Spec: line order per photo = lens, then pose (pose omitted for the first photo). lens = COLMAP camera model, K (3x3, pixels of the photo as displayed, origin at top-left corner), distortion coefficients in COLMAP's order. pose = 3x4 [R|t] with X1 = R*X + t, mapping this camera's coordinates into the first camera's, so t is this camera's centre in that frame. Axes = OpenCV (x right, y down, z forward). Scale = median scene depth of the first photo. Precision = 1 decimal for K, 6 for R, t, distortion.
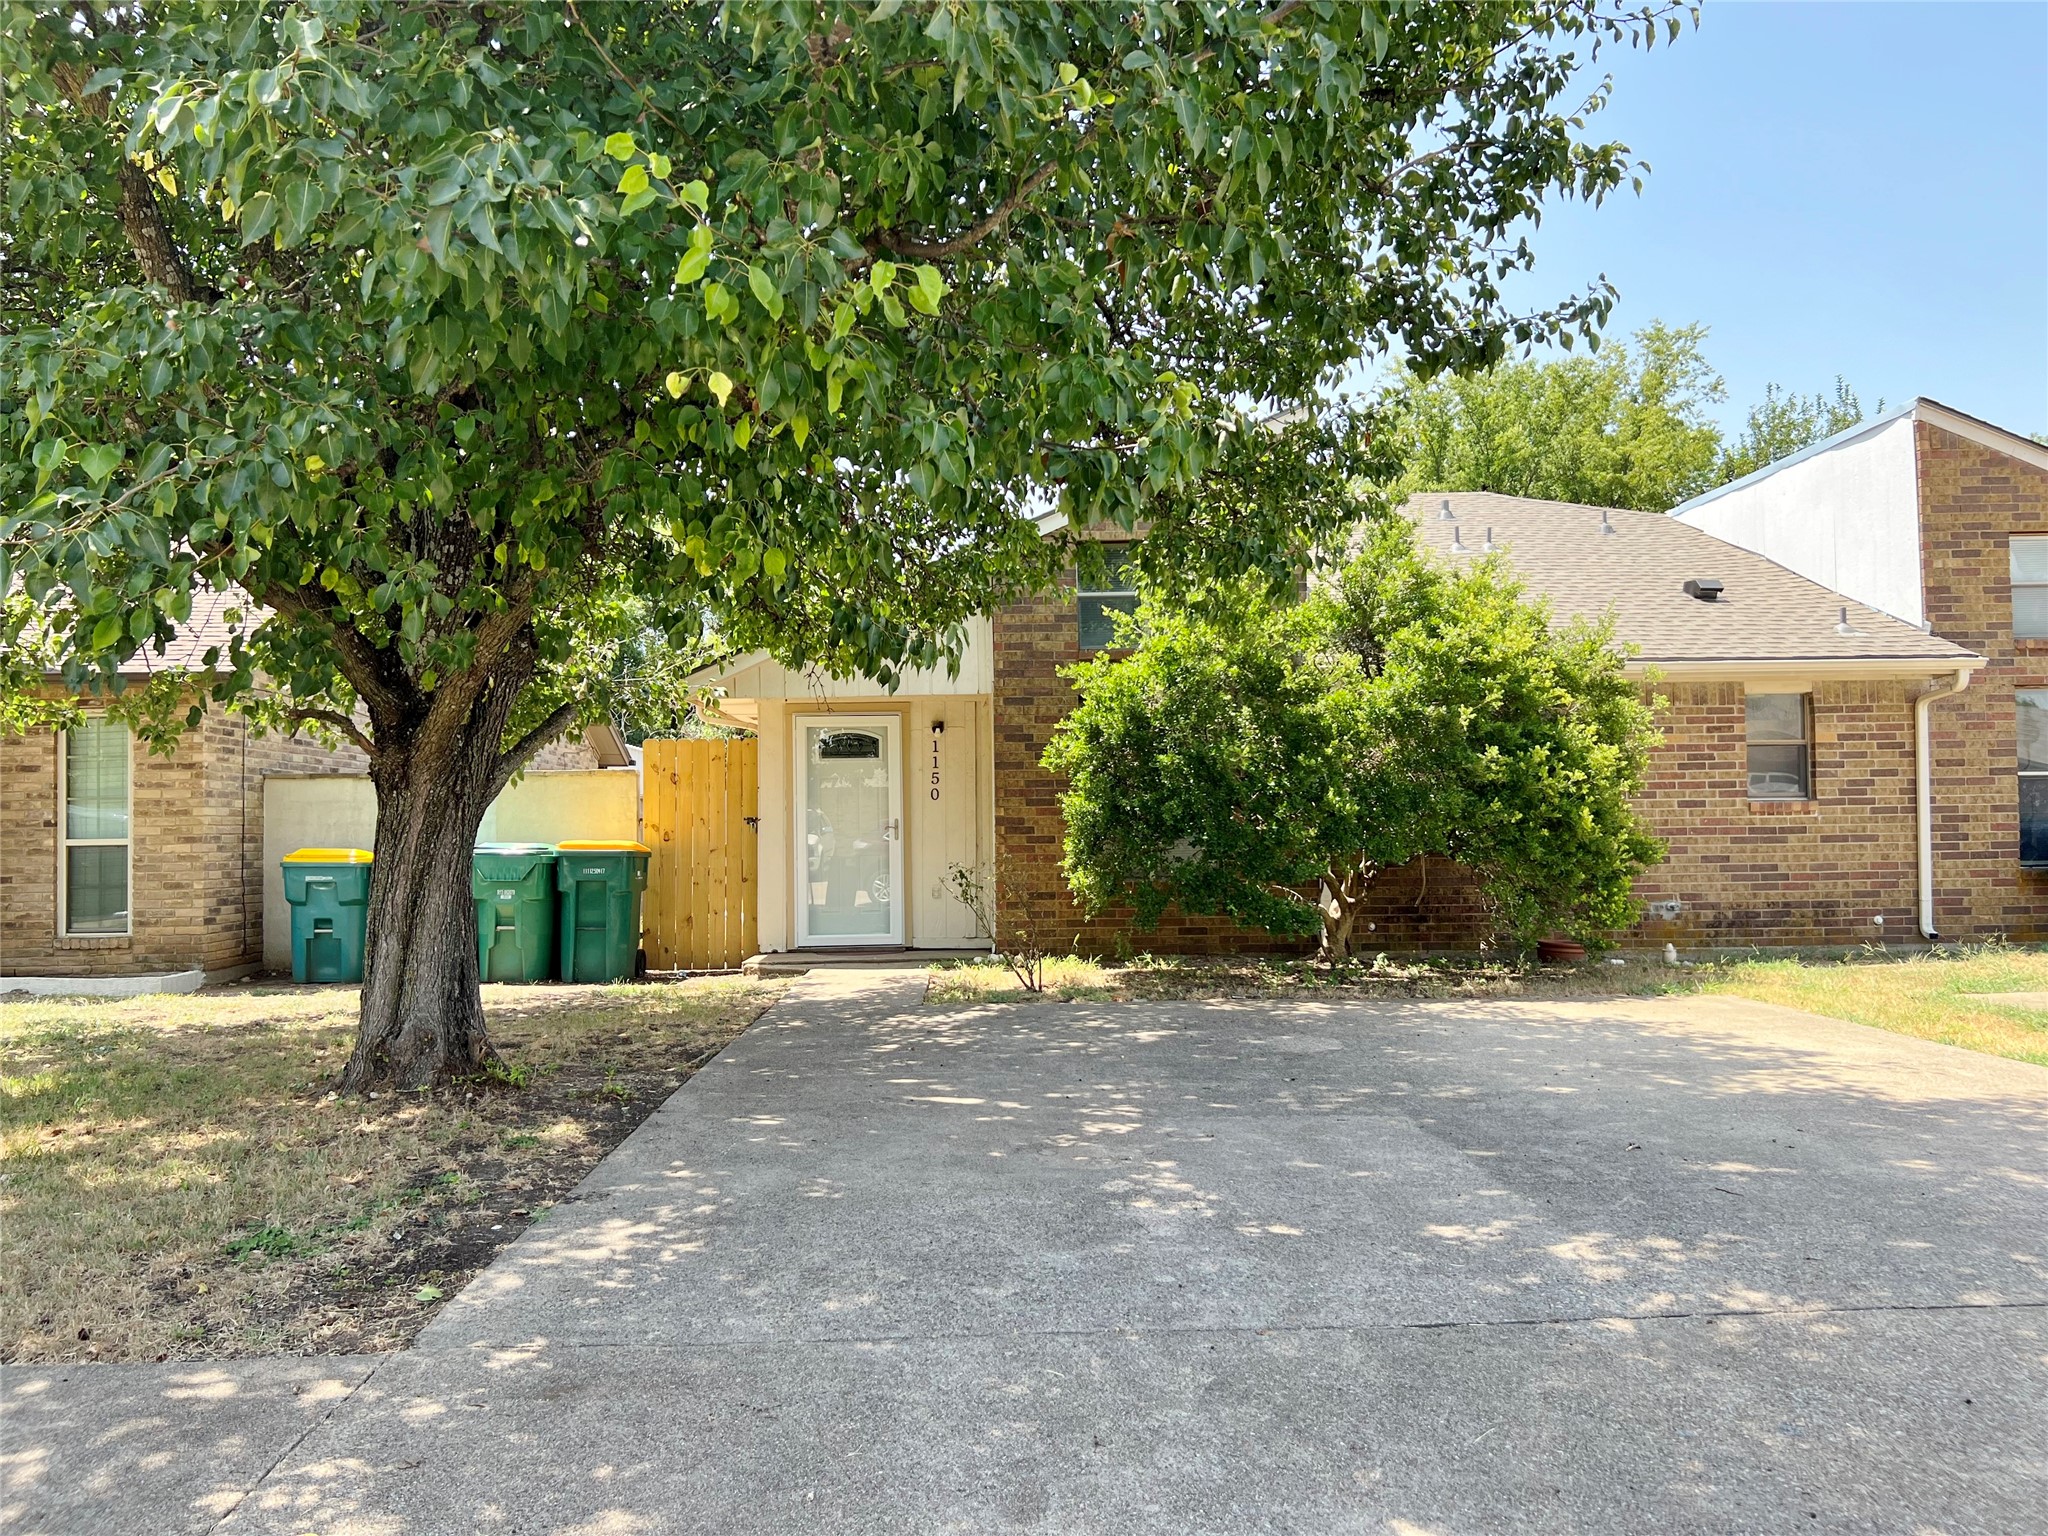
lens RADIAL K [[1548.5, 0, 1023.1], [0, 1548.5, 771.3], [0, 0, 1]] dist [0.009192, 0.001110]
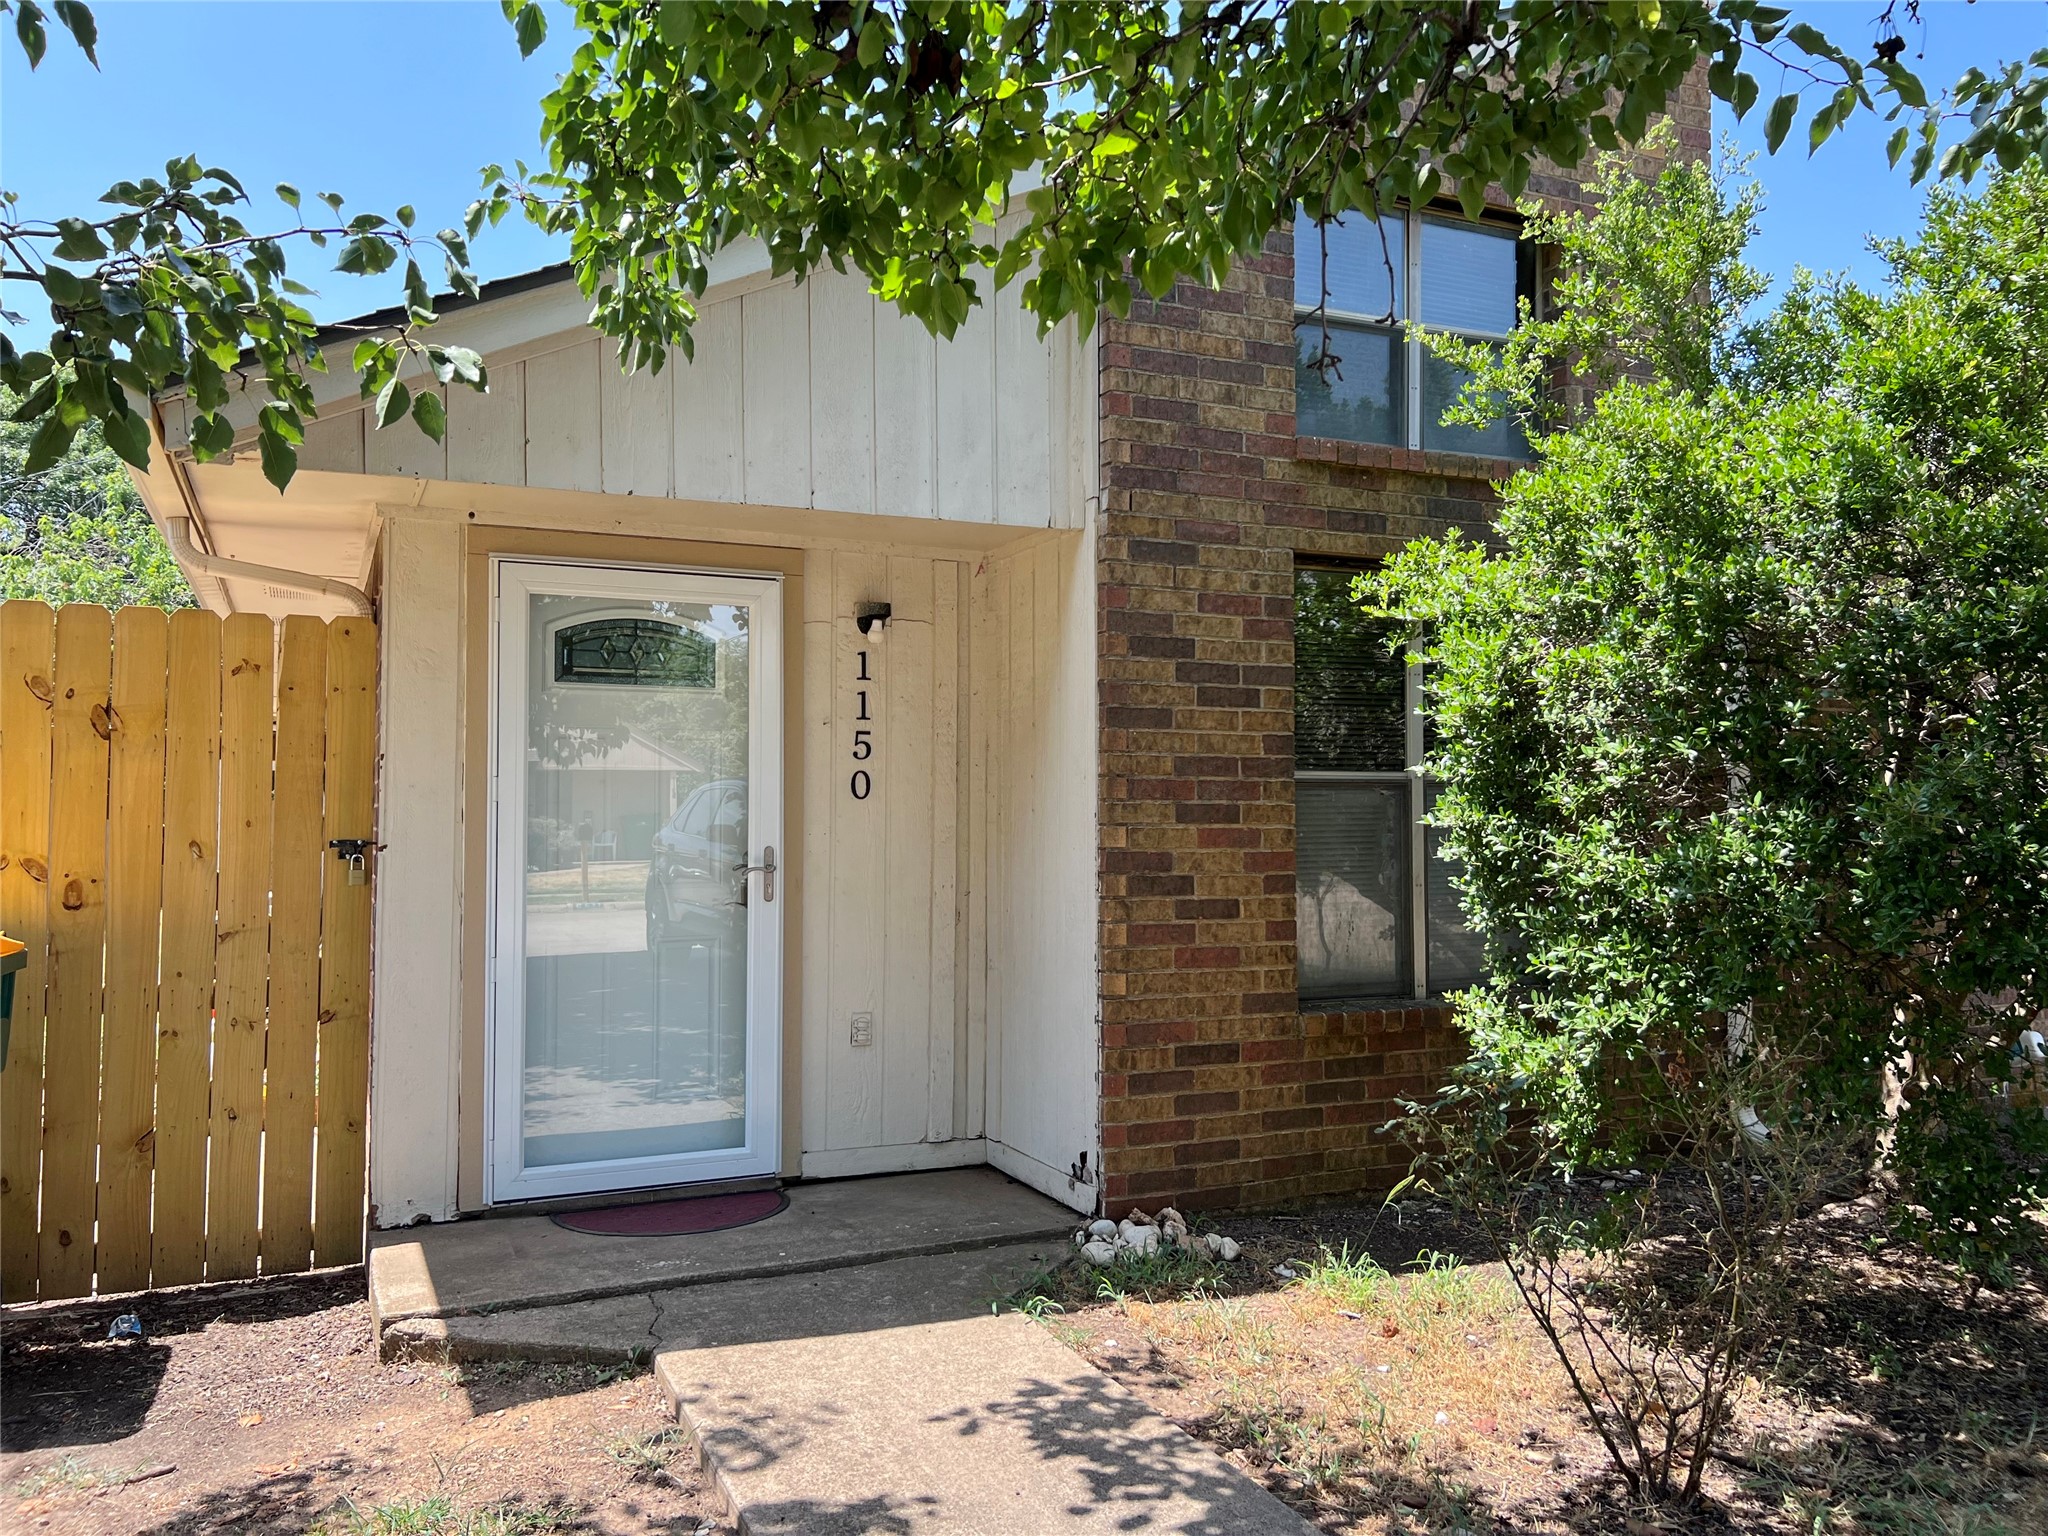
lens RADIAL K [[1548.5, 0, 1024.2], [0, 1548.5, 762.7], [0, 0, 1]] dist [0.009192, 0.001110]
pose [[0.923129, 0.027343, 0.383516, -0.172311], [-0.029377, 0.999568, -0.000553, 0.008082], [-0.383365, -0.010756, 0.923534, 0.622227]]
